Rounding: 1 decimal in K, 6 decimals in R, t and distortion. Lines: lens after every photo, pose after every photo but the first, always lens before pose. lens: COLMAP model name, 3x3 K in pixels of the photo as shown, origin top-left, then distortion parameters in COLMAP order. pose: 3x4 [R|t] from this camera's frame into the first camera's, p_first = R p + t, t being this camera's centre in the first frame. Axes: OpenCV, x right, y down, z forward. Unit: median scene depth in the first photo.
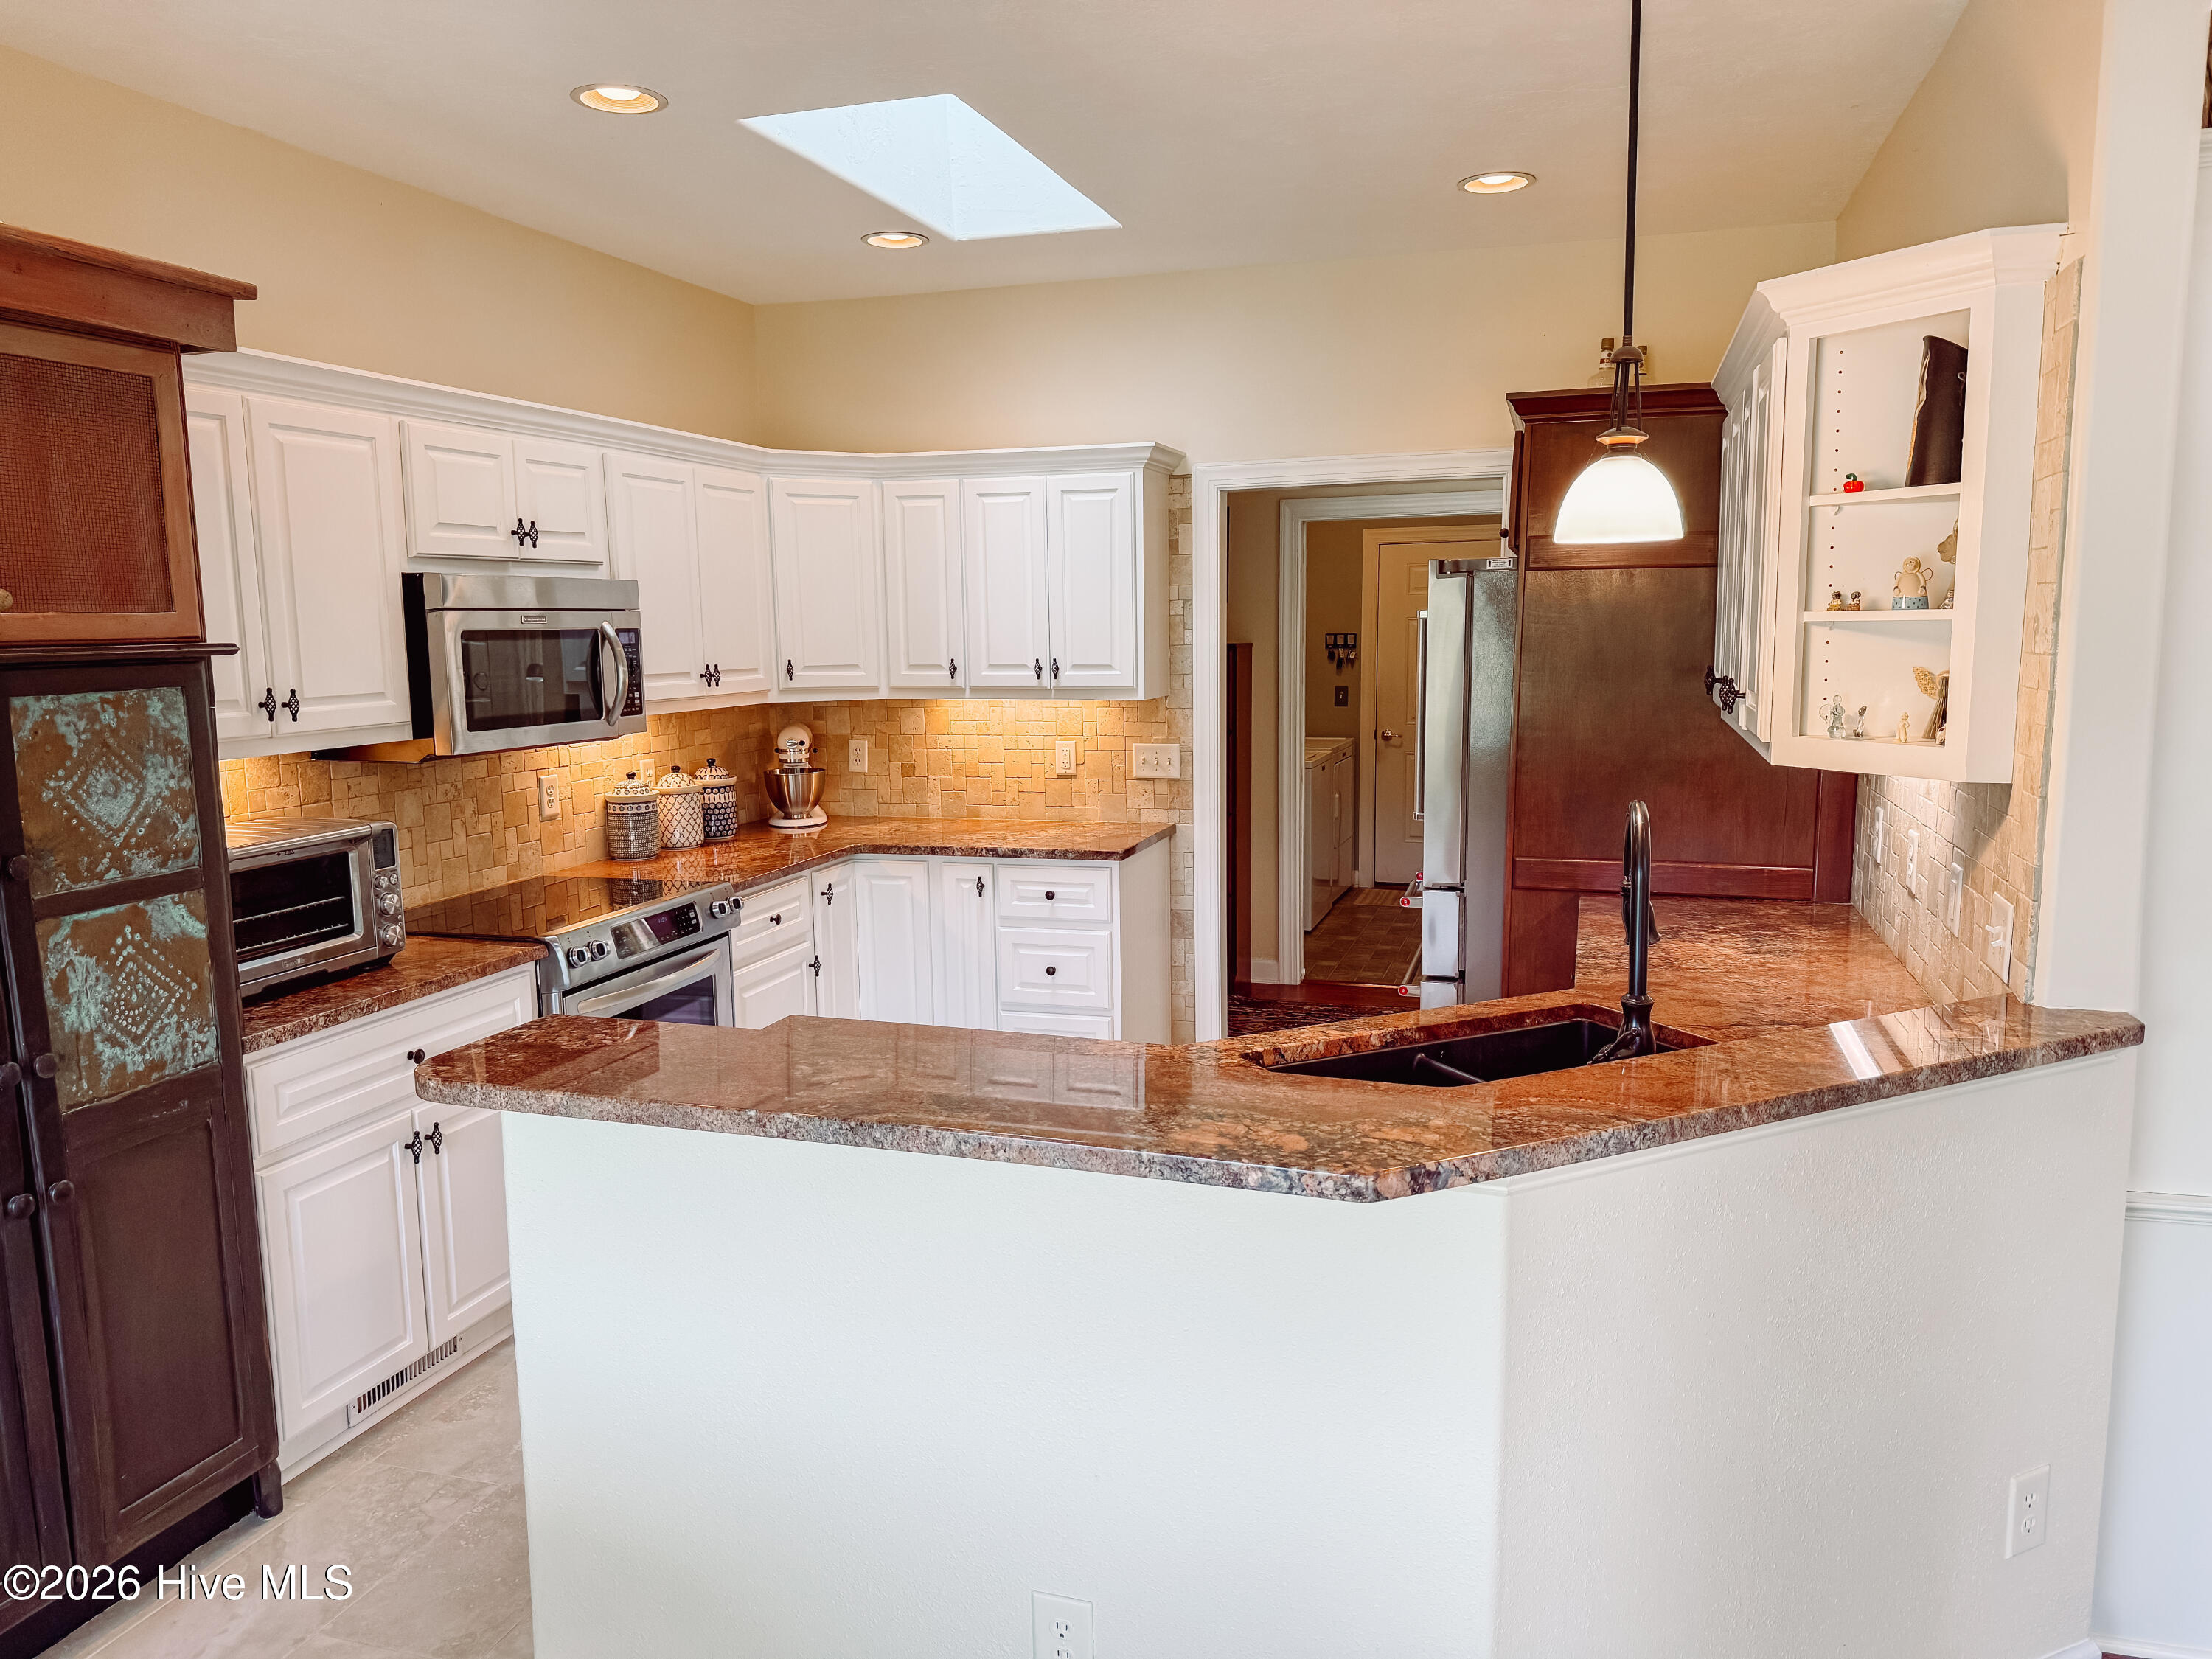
lens RADIAL K [[1552.4, 0, 1108.3], [0, 1552.4, 828.2], [0, 0, 1]] dist [0.005435, 0.001890]
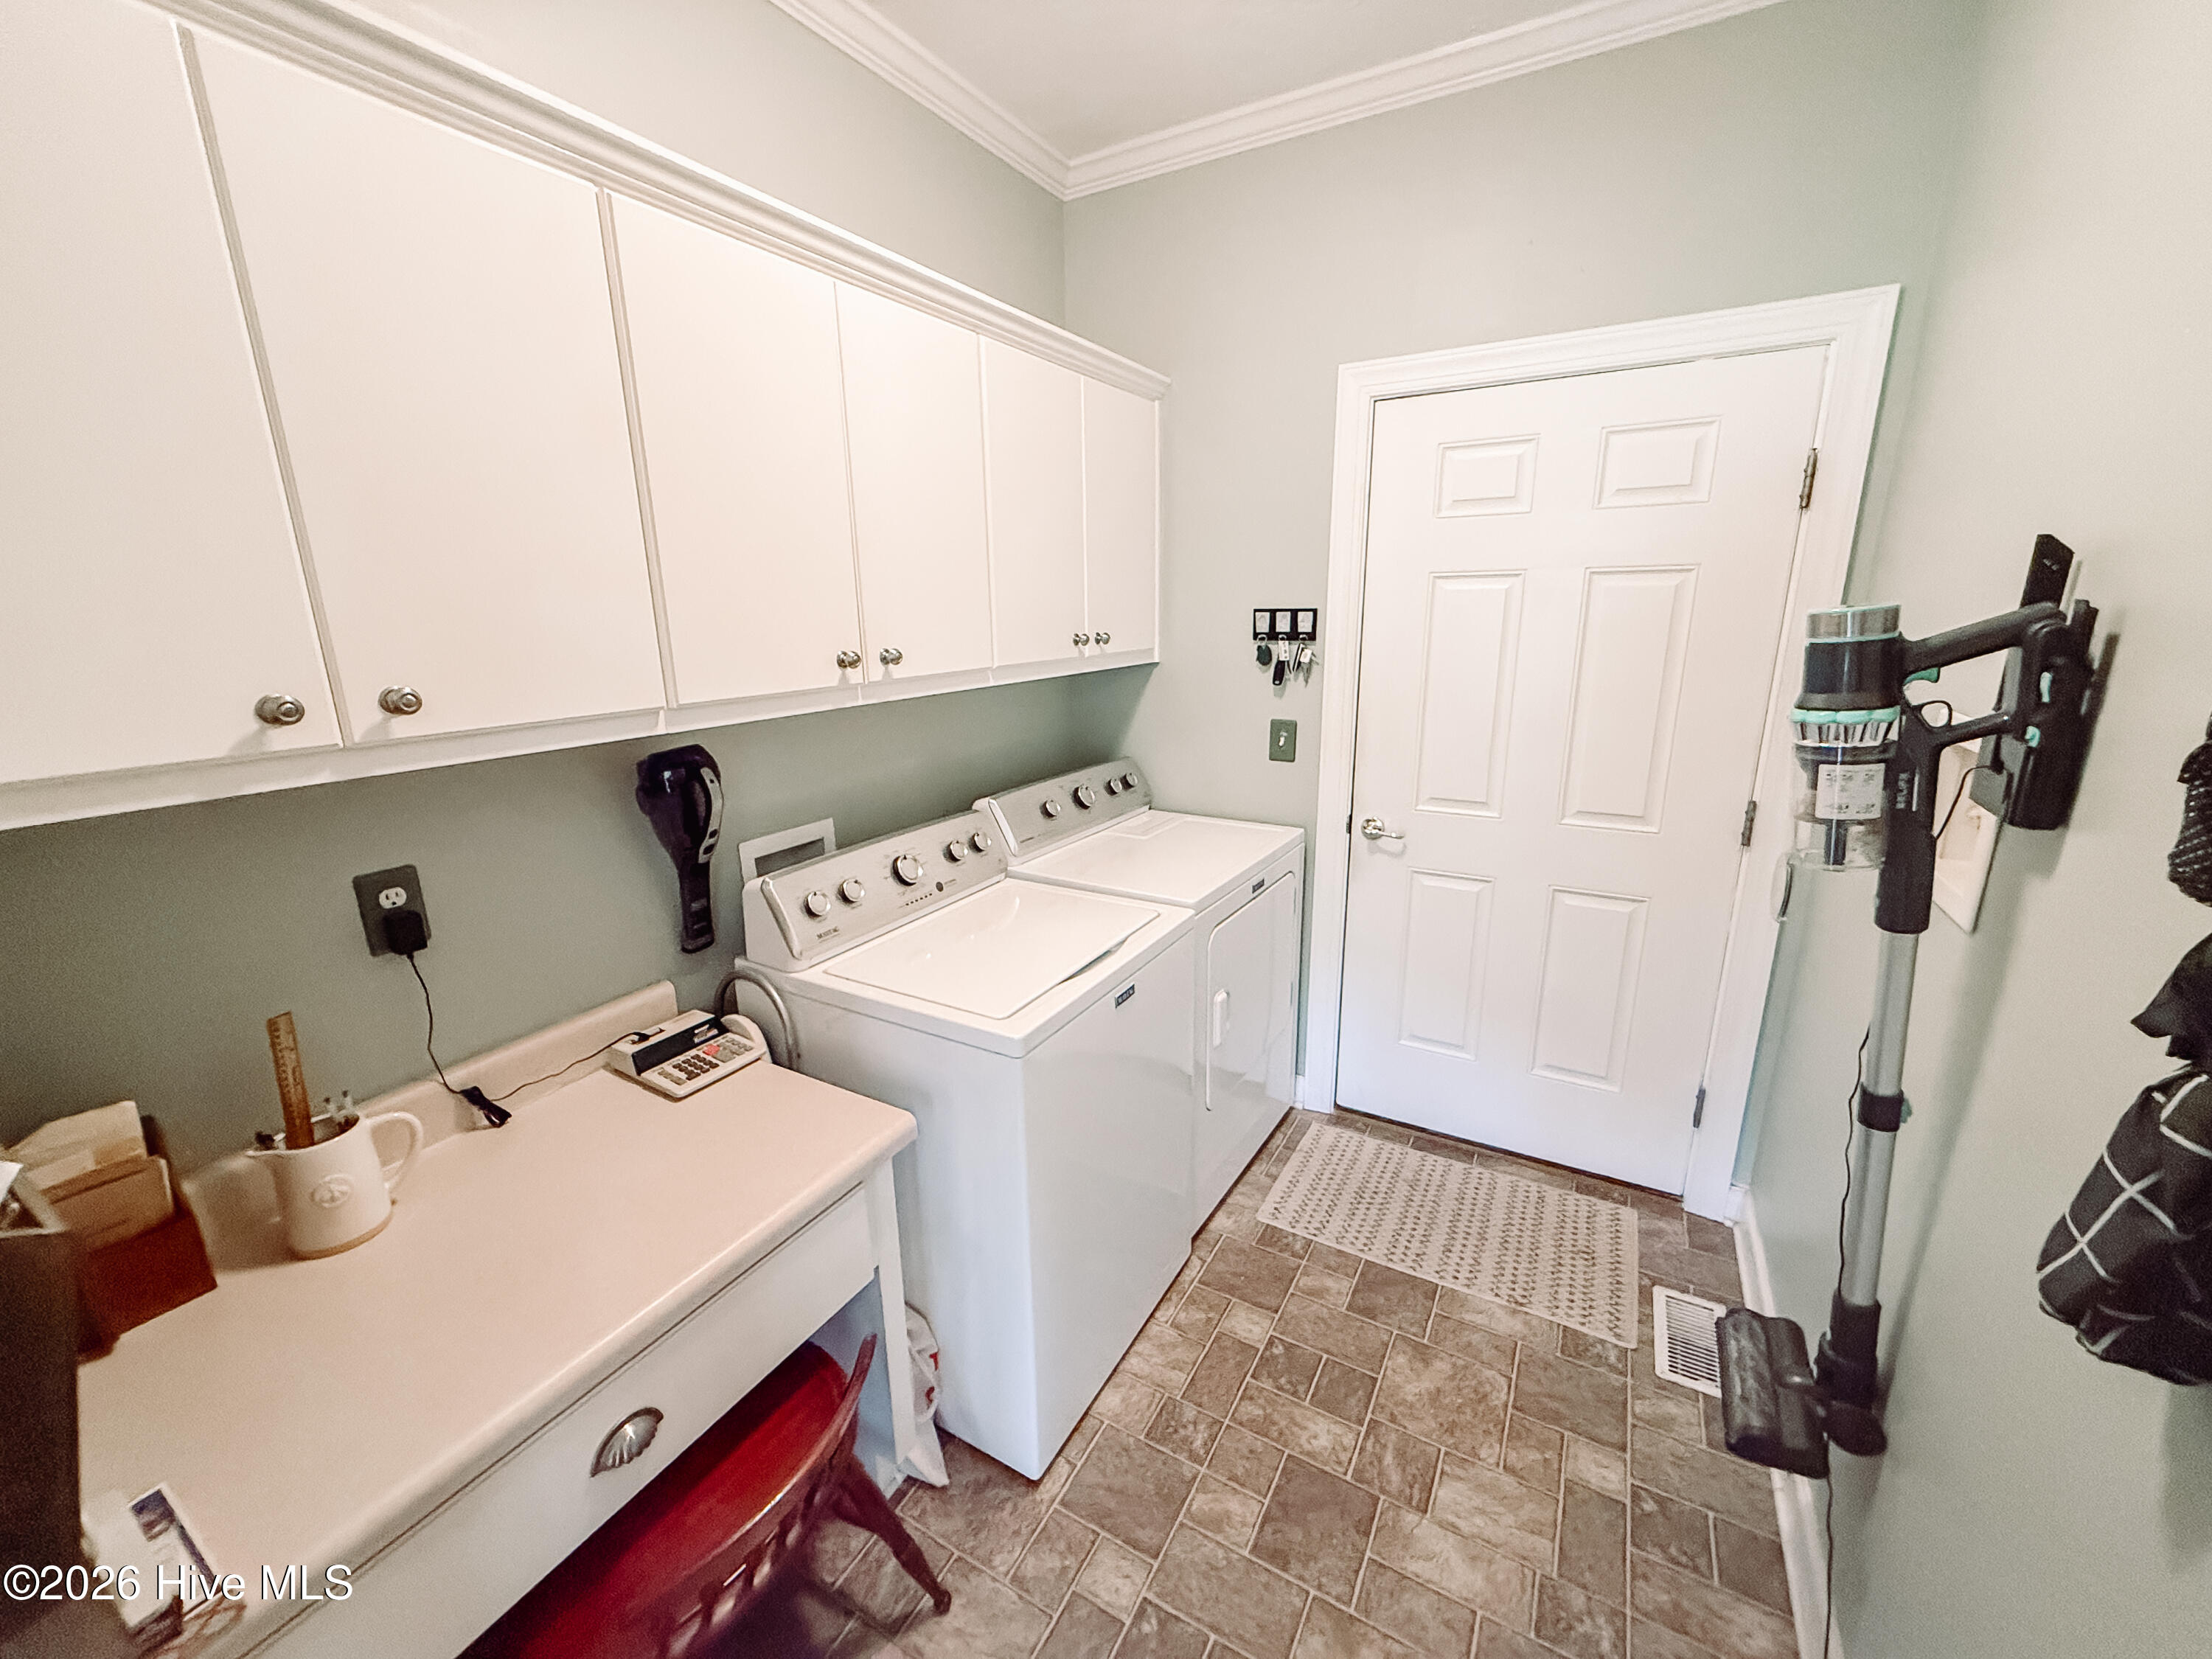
lens RADIAL K [[879.6, 0, 1102.5], [0, 879.6, 836.1], [0, 0, 1]] dist [-0.001866, -0.000083]
pose [[0.977626, 0.049098, -0.204539, 0.153156], [-0.025885, 0.993068, 0.114658, -0.085729], [0.208750, -0.106799, 0.972120, 0.722078]]
